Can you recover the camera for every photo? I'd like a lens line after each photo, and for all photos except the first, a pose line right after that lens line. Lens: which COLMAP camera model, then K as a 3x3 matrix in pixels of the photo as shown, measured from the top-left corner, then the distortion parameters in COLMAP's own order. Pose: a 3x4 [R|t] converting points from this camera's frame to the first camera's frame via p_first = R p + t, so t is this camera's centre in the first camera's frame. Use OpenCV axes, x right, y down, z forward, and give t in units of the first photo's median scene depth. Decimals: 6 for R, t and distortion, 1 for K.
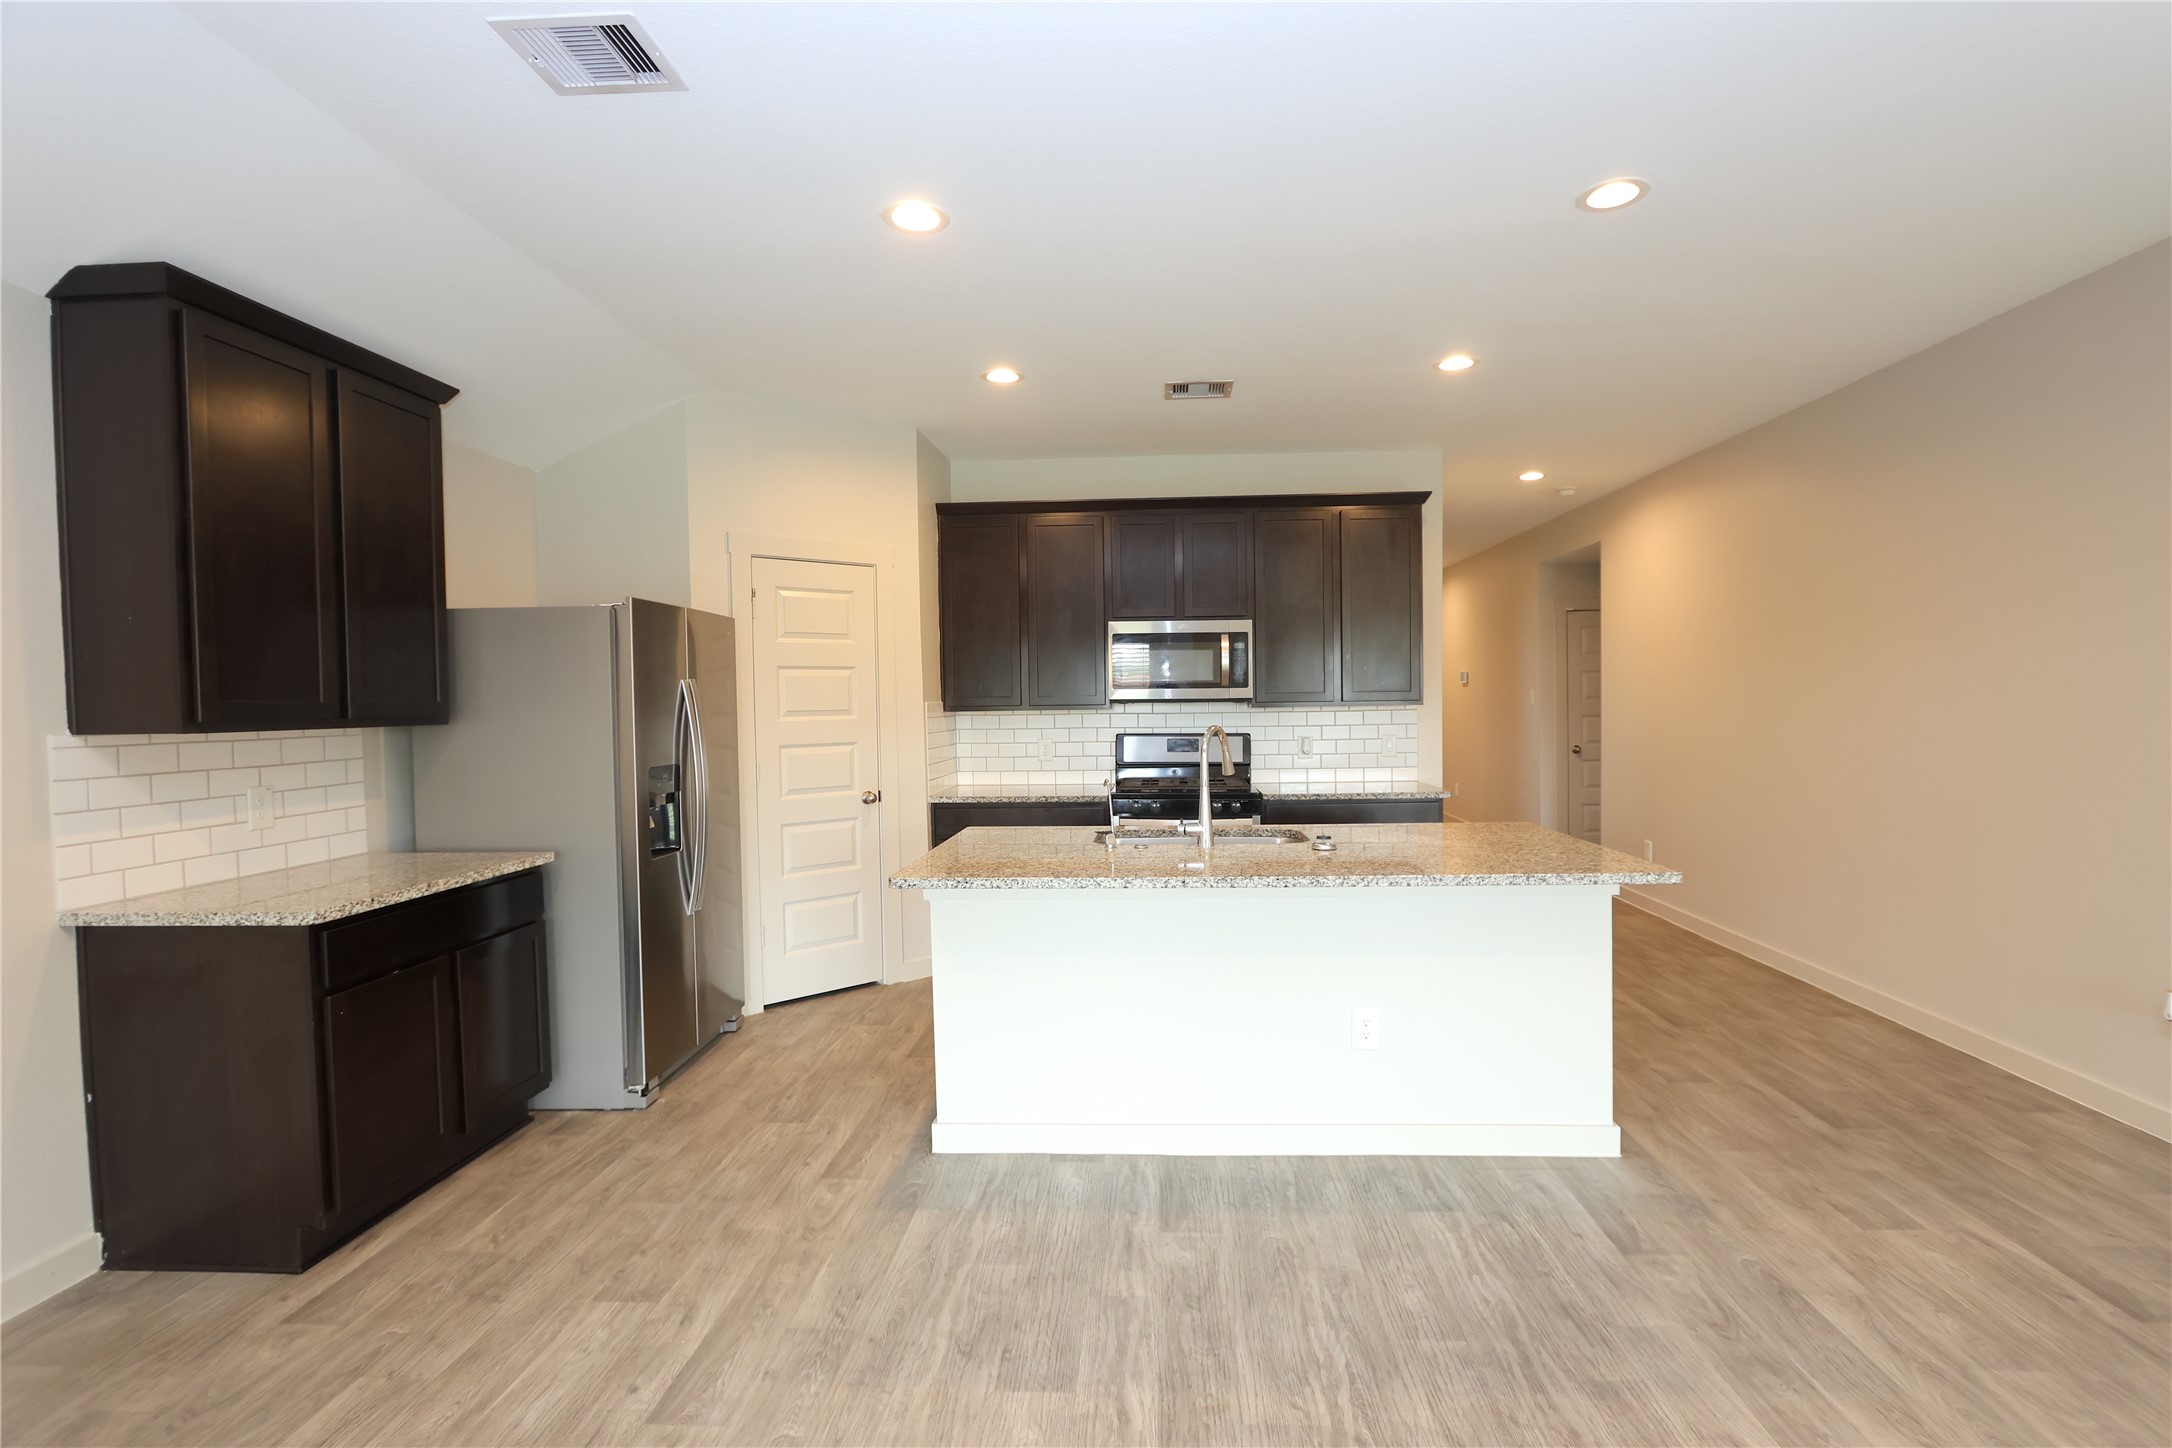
lens RADIAL K [[998.6, 0, 1103.4], [0, 998.6, 731.6], [0, 0, 1]] dist [-0.013027, 0.000314]
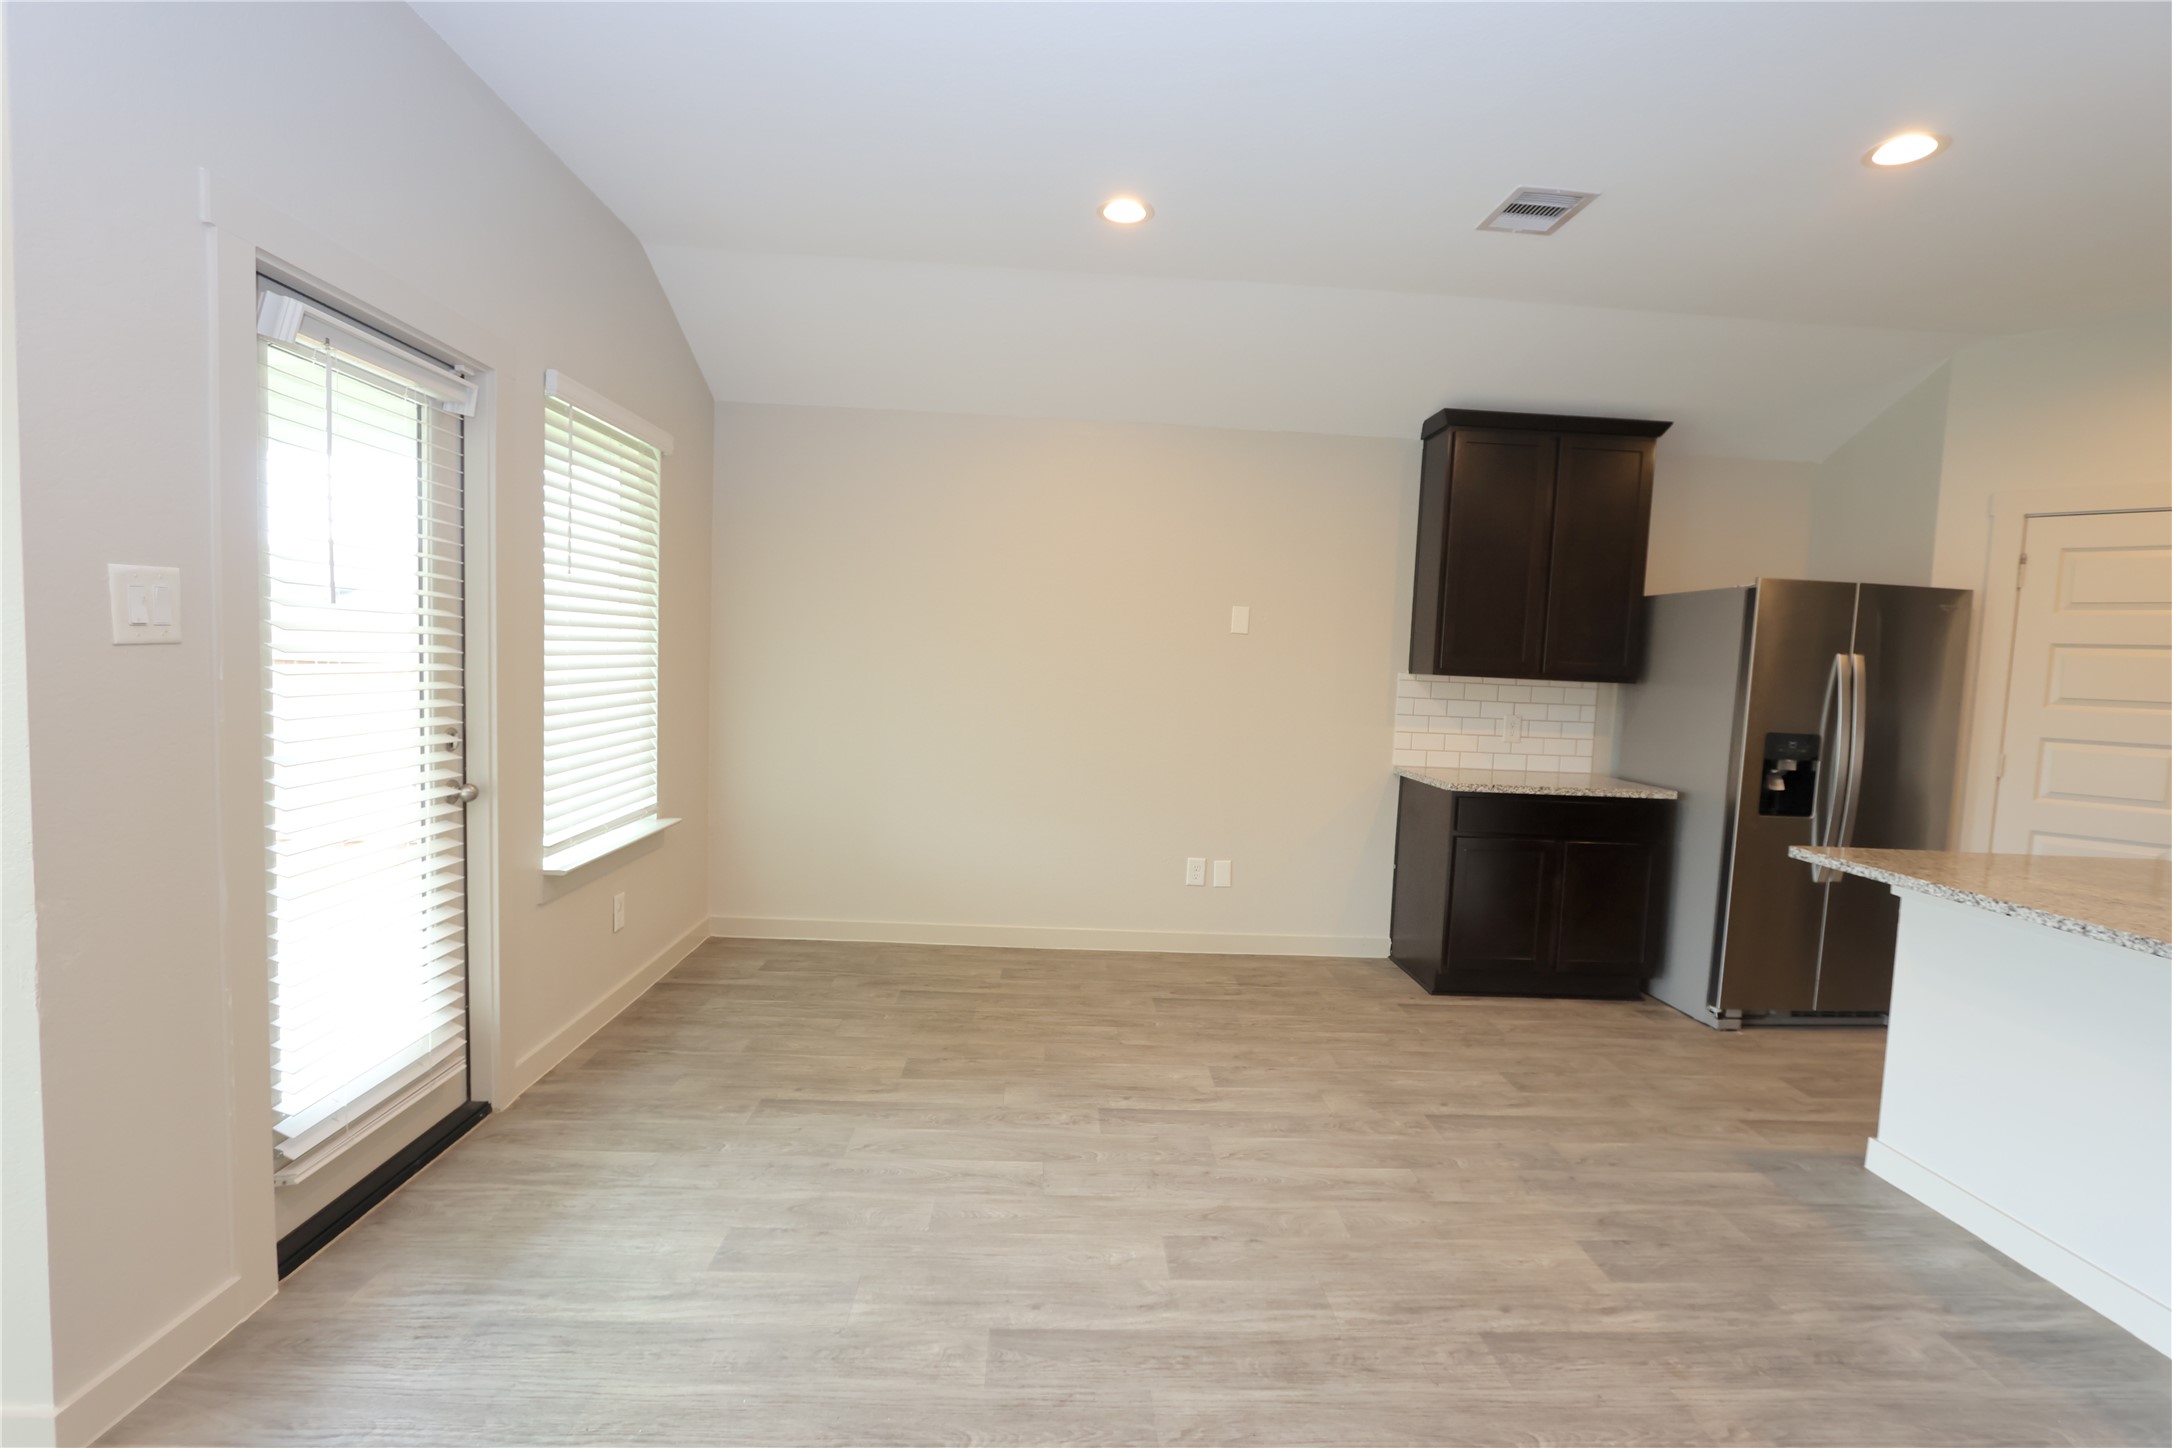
lens RADIAL K [[998.6, 0, 1103.4], [0, 998.6, 731.6], [0, 0, 1]] dist [-0.013027, 0.000314]
pose [[0.103127, 0.087762, -0.990789, 0.745391], [-0.078144, 0.993736, 0.079889, 0.006724], [0.991594, 0.069185, 0.109339, 0.210273]]
